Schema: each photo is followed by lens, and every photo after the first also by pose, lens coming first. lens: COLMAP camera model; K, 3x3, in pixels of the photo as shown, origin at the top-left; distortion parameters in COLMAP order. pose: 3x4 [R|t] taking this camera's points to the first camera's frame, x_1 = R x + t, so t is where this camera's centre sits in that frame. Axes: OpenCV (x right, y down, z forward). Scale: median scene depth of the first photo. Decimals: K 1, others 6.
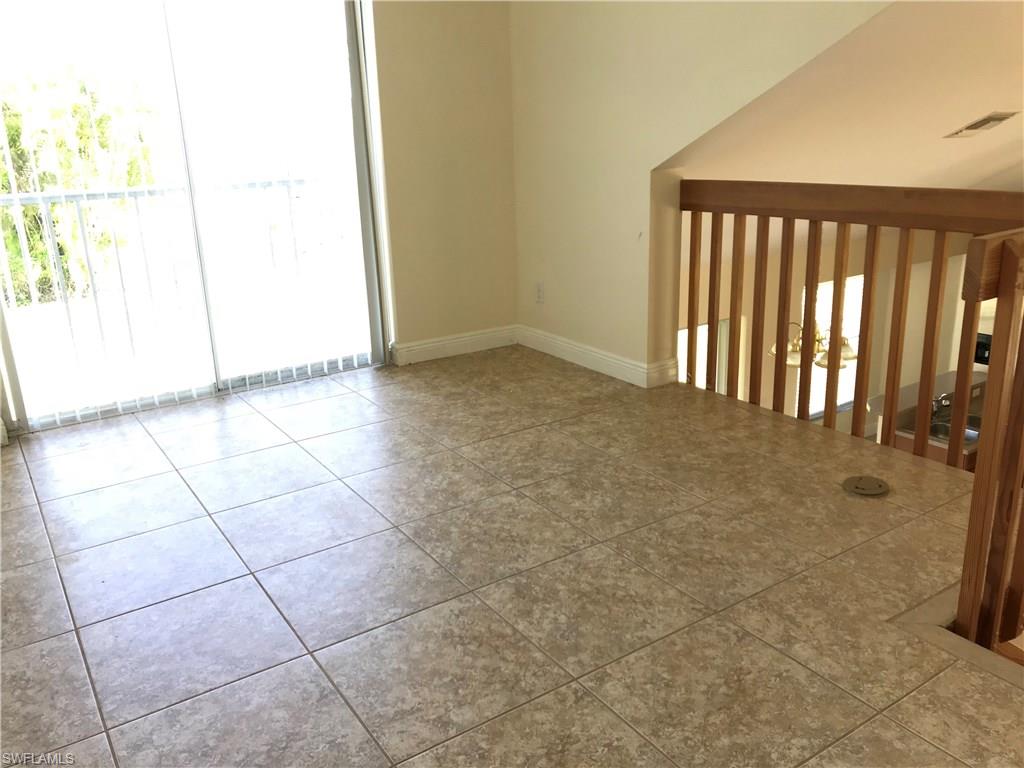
lens RADIAL K [[842.8, 0, 512.0], [0, 842.8, 384.0], [0, 0, 1]] dist [0.077910, -0.089805]
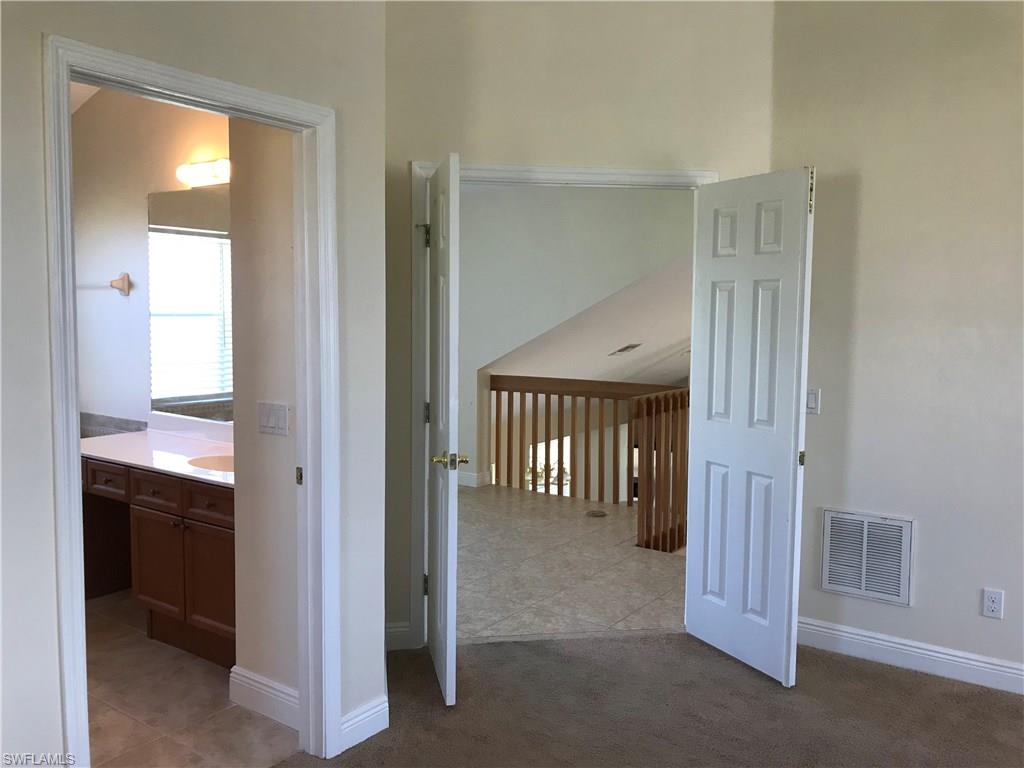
lens RADIAL K [[842.8, 0, 512.0], [0, 842.8, 384.0], [0, 0, 1]] dist [0.077910, -0.089805]
pose [[0.936028, 0.009680, 0.351793, -0.505595], [0.066419, 0.976799, -0.203601, 0.202805], [-0.345602, 0.213941, 0.913668, -0.893697]]
